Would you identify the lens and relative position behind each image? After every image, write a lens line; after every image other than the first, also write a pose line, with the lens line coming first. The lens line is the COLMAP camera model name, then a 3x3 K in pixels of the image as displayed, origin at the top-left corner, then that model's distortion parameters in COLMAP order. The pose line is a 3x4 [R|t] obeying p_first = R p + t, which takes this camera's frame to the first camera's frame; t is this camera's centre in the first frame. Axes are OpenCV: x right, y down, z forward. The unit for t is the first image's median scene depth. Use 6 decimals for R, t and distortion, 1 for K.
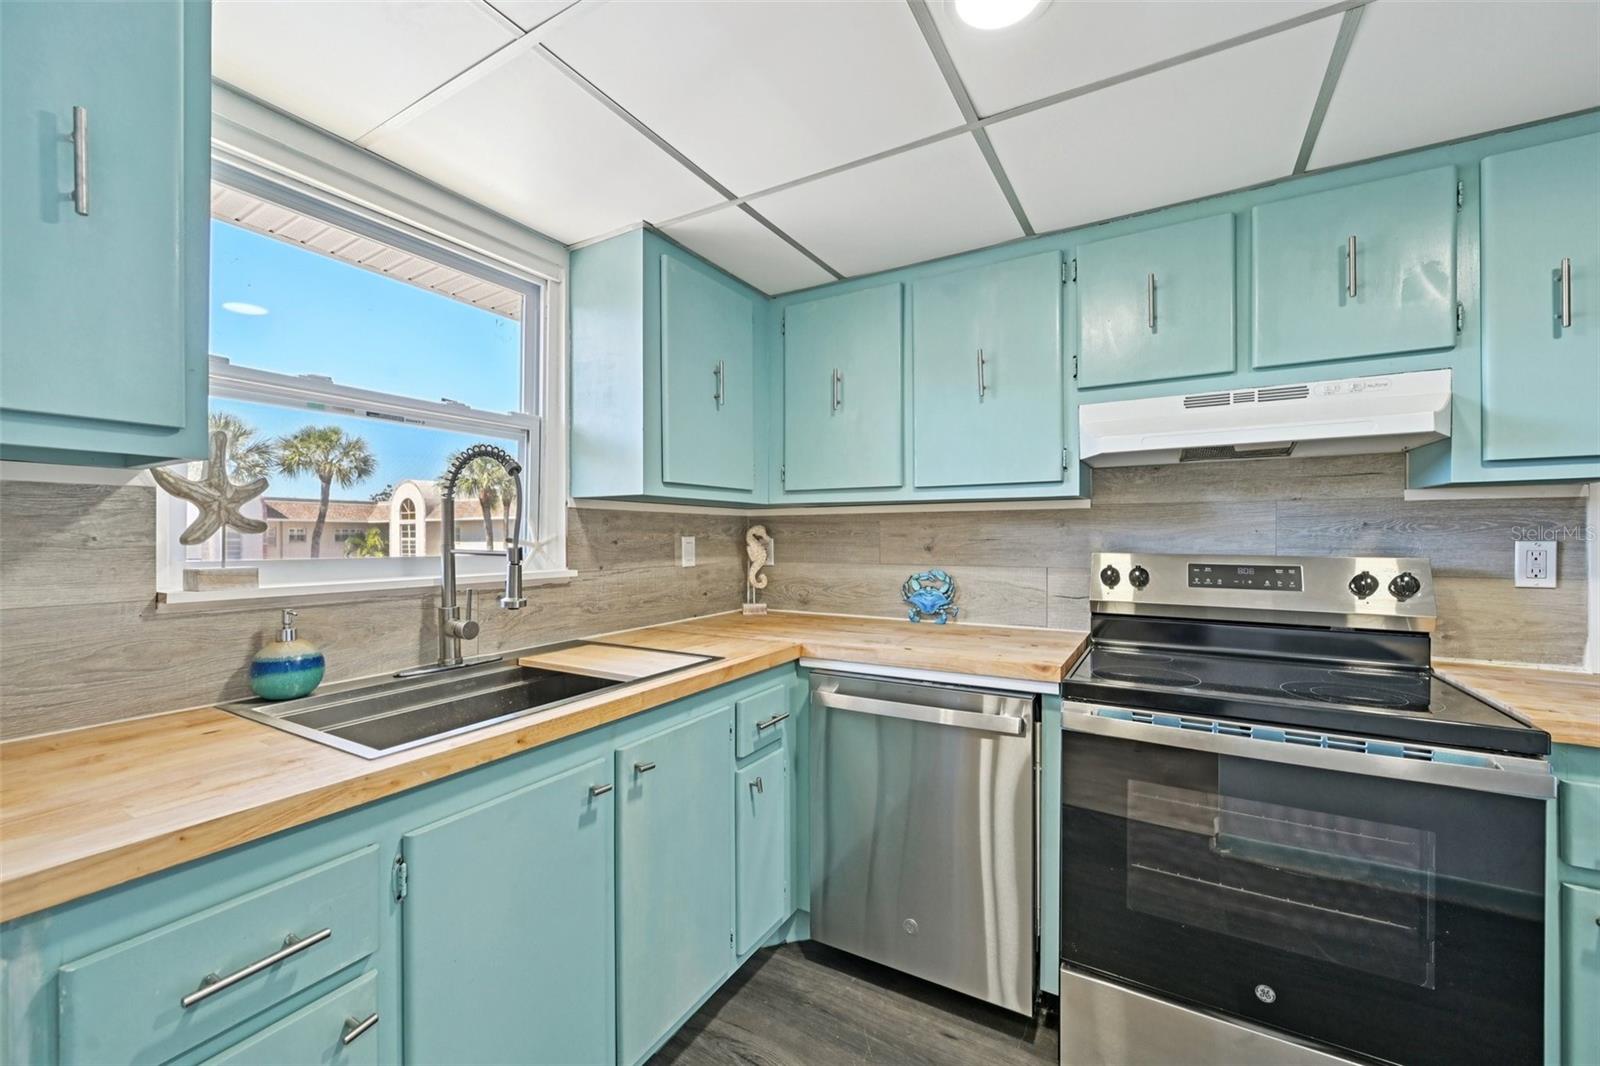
lens RADIAL K [[637.0, 0, 799.6], [0, 637.0, 534.5], [0, 0, 1]] dist [-0.002866, 0.000192]
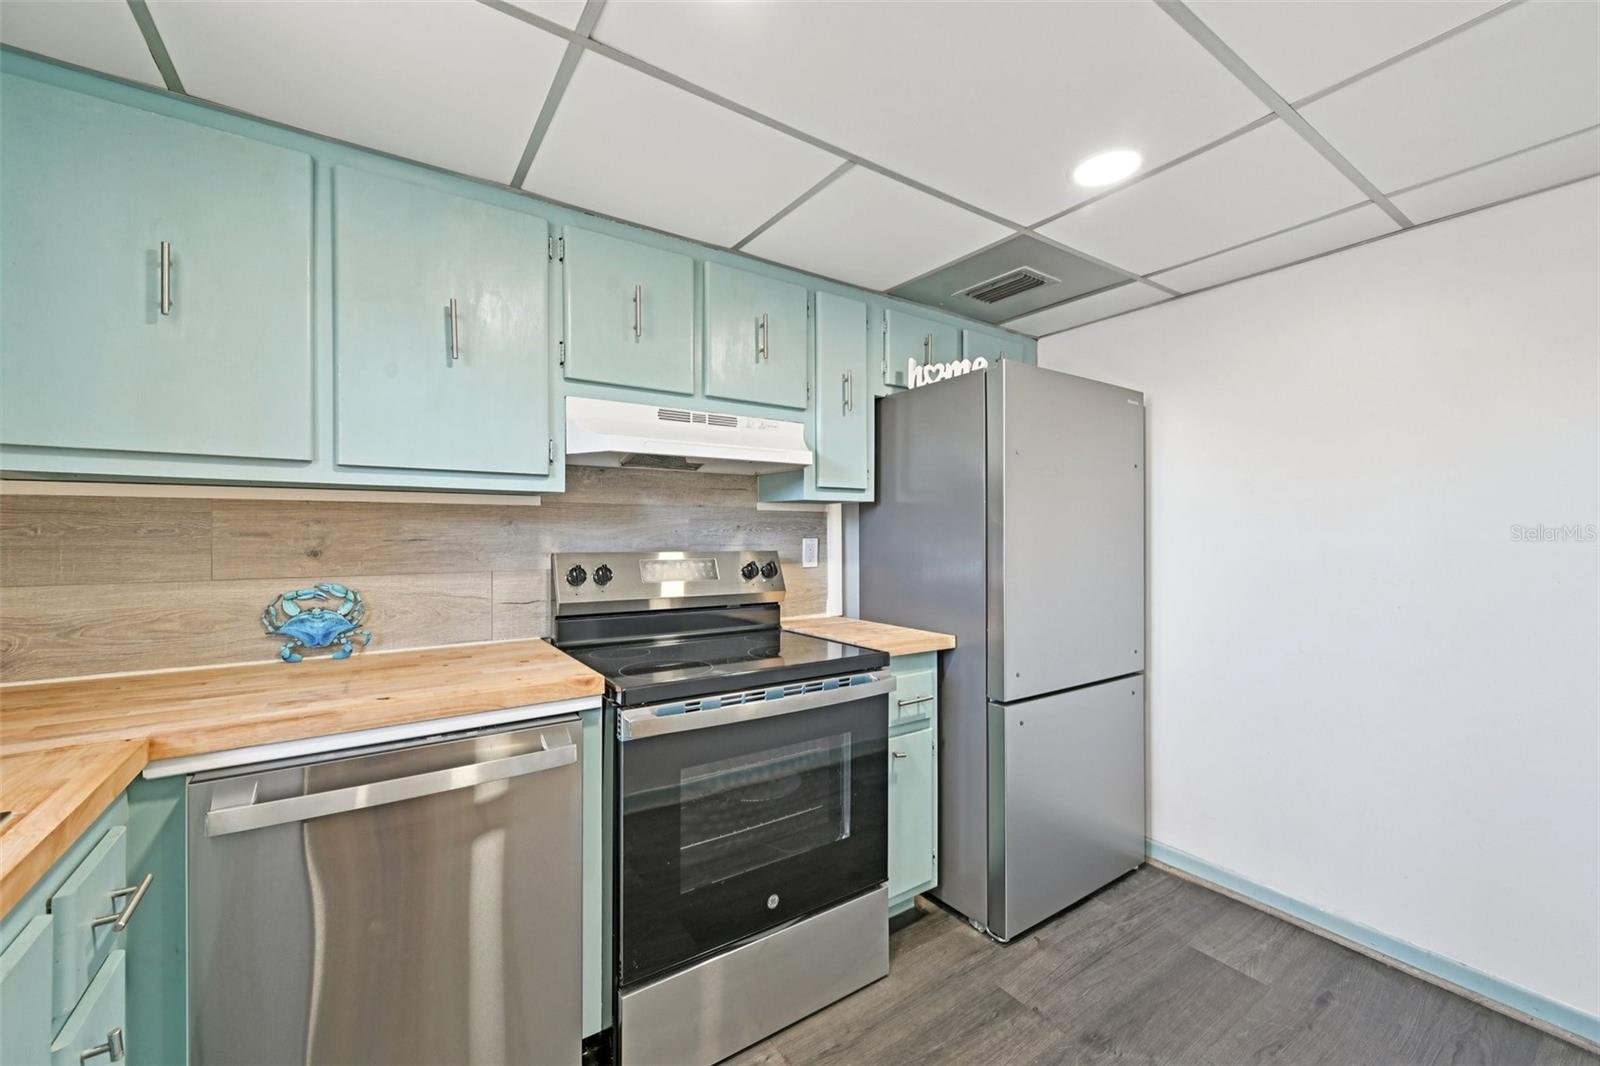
lens RADIAL K [[637.0, 0, 801.6], [0, 637.0, 532.6], [0, 0, 1]] dist [-0.002866, 0.000192]
pose [[0.419821, 0.003043, 0.907602, -0.260104], [-0.001788, 0.999995, -0.002526, -0.000022], [-0.907605, -0.000563, 0.419825, 0.287762]]
